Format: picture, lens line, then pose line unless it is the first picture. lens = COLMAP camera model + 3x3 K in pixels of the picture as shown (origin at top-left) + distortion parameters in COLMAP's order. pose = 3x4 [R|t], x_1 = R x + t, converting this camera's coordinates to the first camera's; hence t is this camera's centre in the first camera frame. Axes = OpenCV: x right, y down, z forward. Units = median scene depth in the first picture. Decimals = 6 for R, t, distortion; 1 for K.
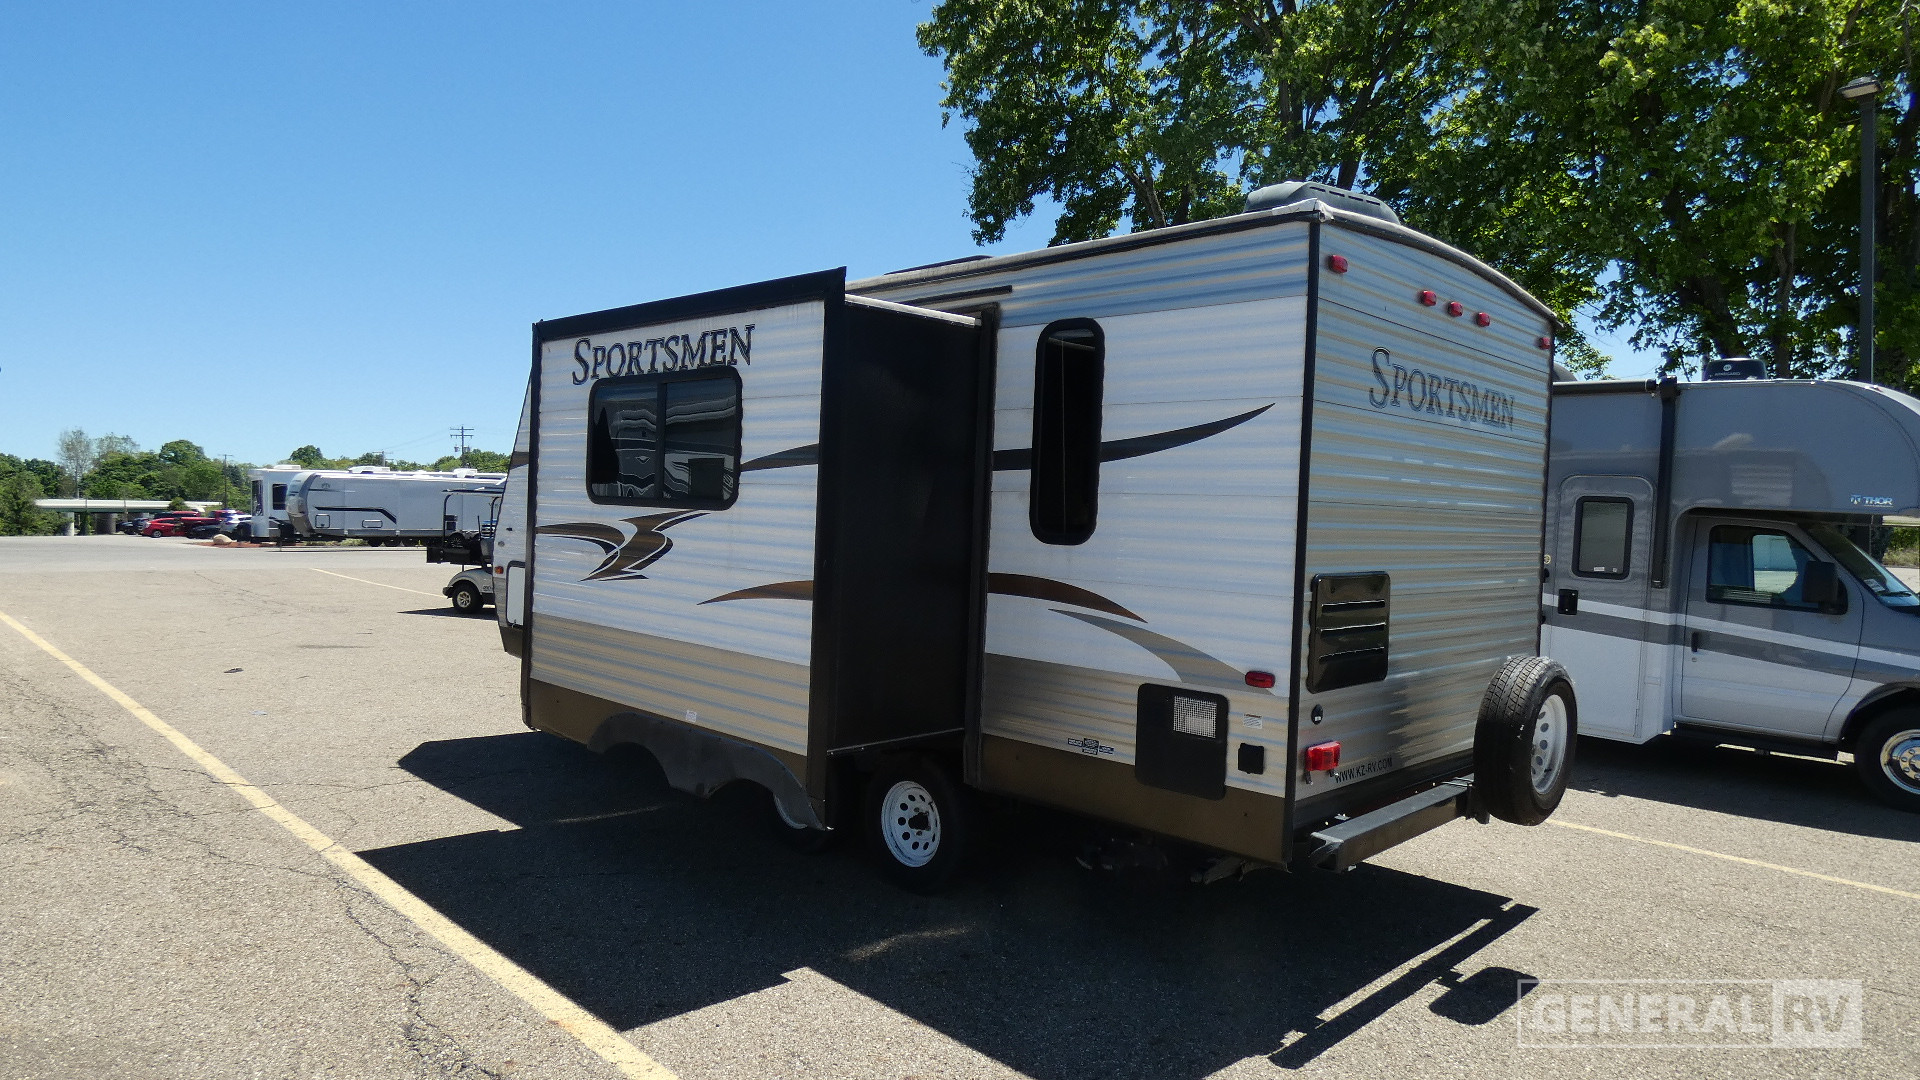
lens RADIAL K [[1150.0, 0, 950.4], [0, 1150.0, 534.3], [0, 0, 1]] dist [-0.002193, -0.002215]
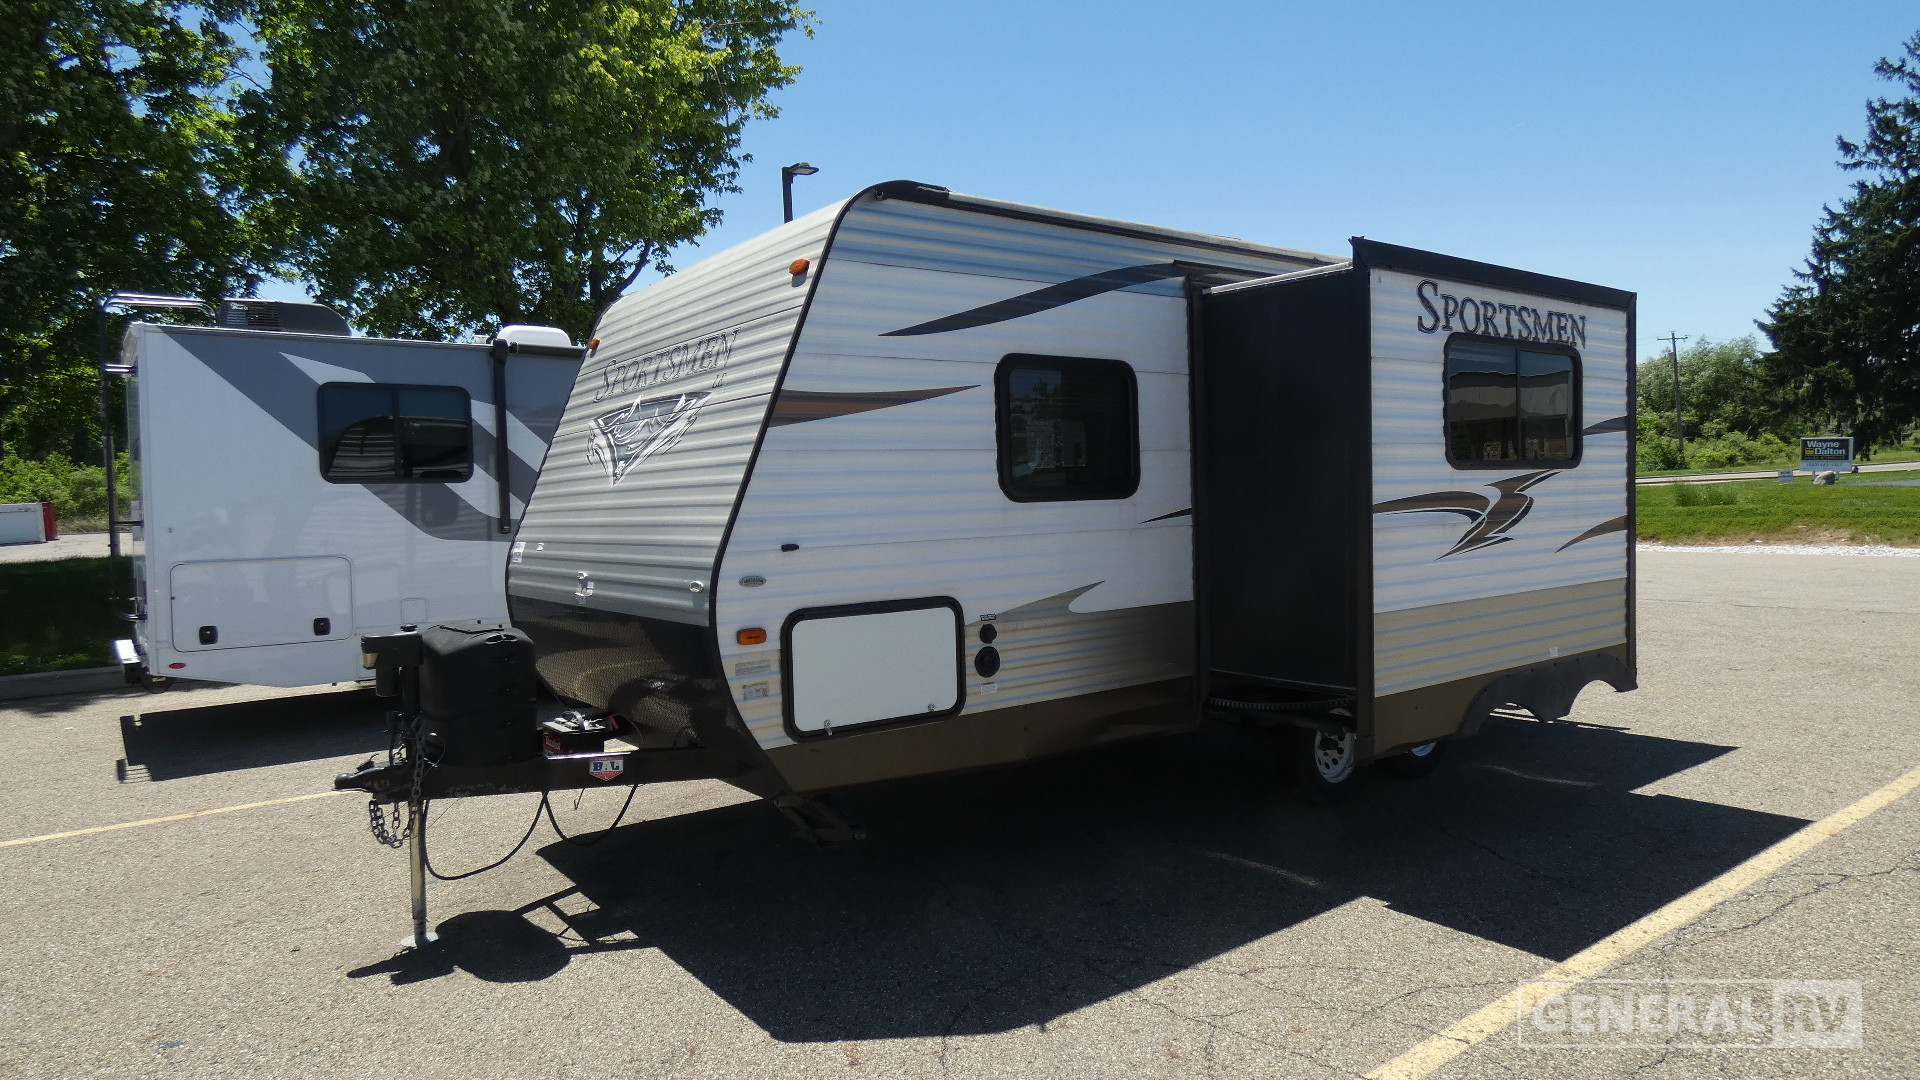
lens RADIAL K [[1150.0, 0, 950.4], [0, 1150.0, 534.3], [0, 0, 1]] dist [-0.002193, -0.002215]
pose [[0.151386, -0.077451, 0.985436, -1.321278], [0.053235, 0.996118, 0.070112, -0.063347], [-0.987040, 0.041846, 0.154921, 1.308791]]
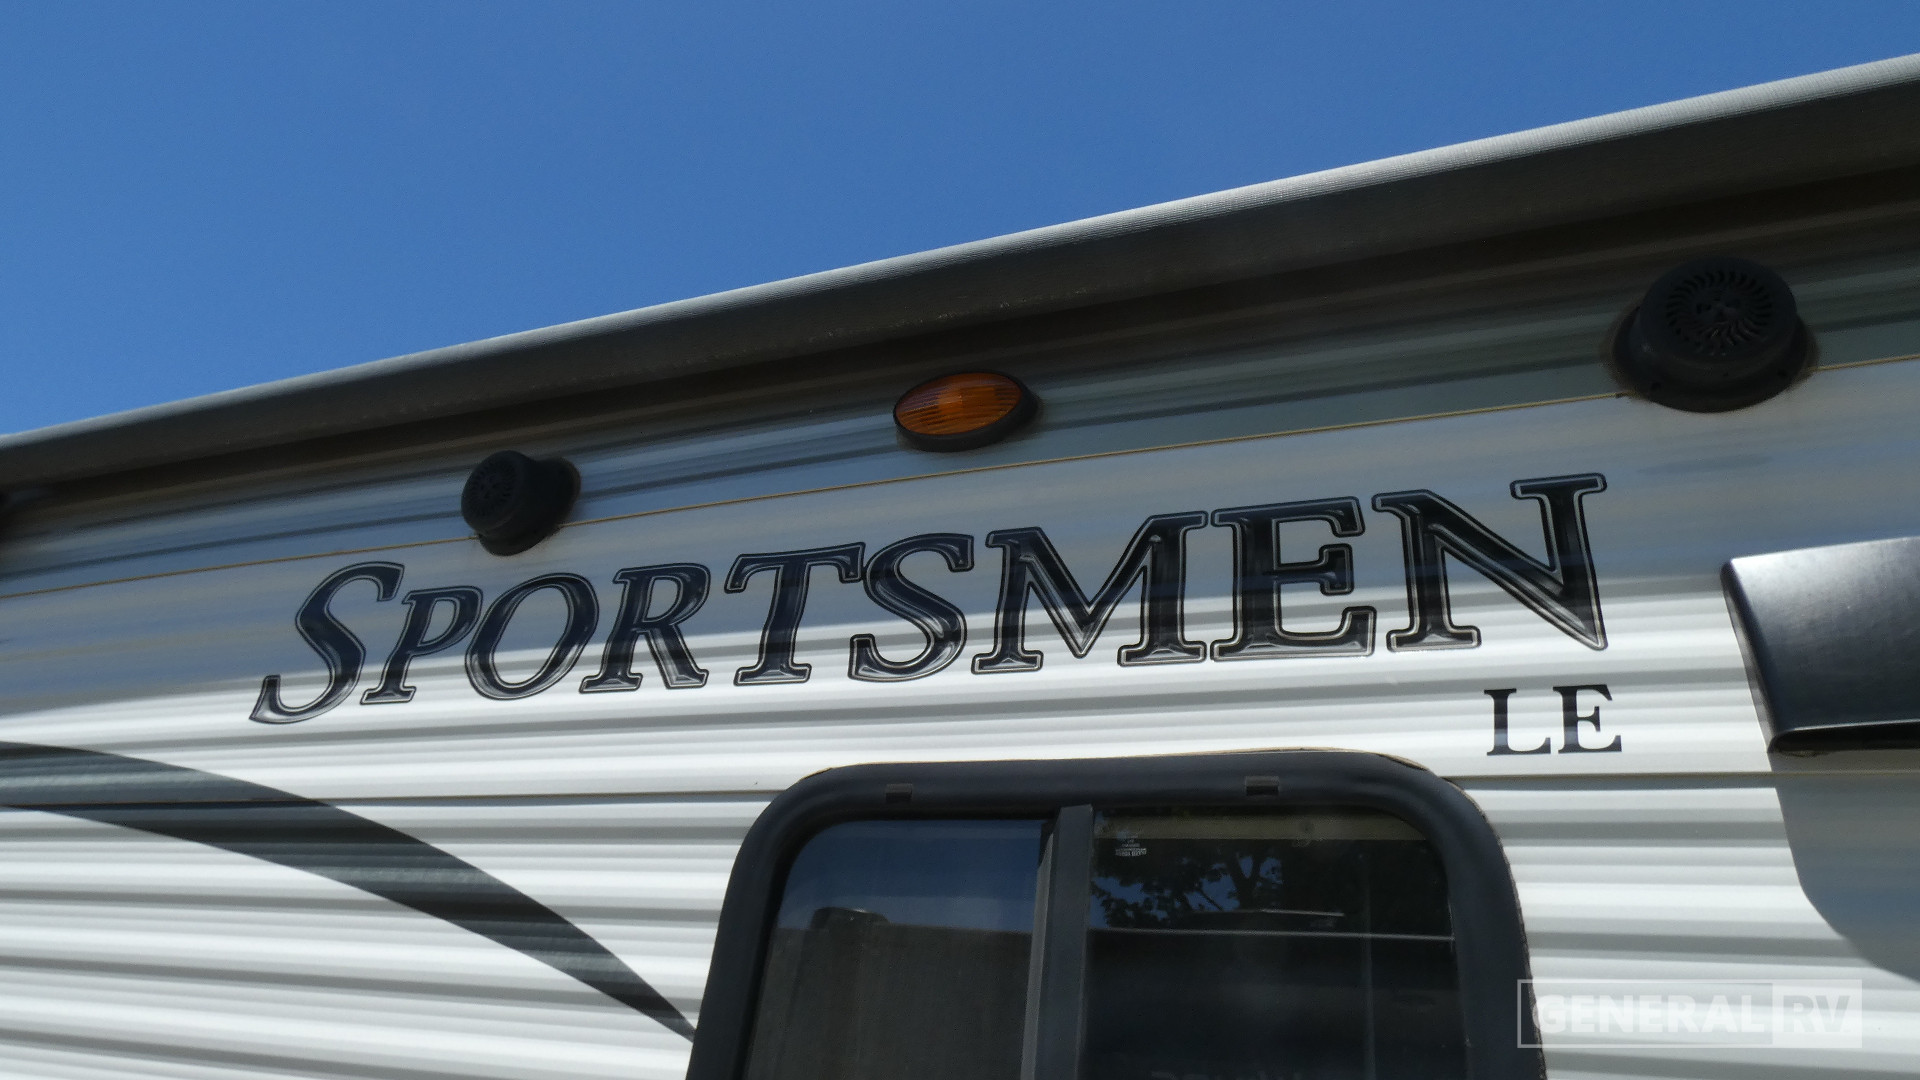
lens RADIAL K [[1150.0, 0, 950.4], [0, 1150.0, 534.3], [0, 0, 1]] dist [-0.002193, -0.002215]
pose [[0.917356, 0.288462, 0.274314, -0.288270], [-0.095058, 0.827921, -0.552731, -0.043834], [-0.386552, 0.480975, 0.786918, 0.781893]]
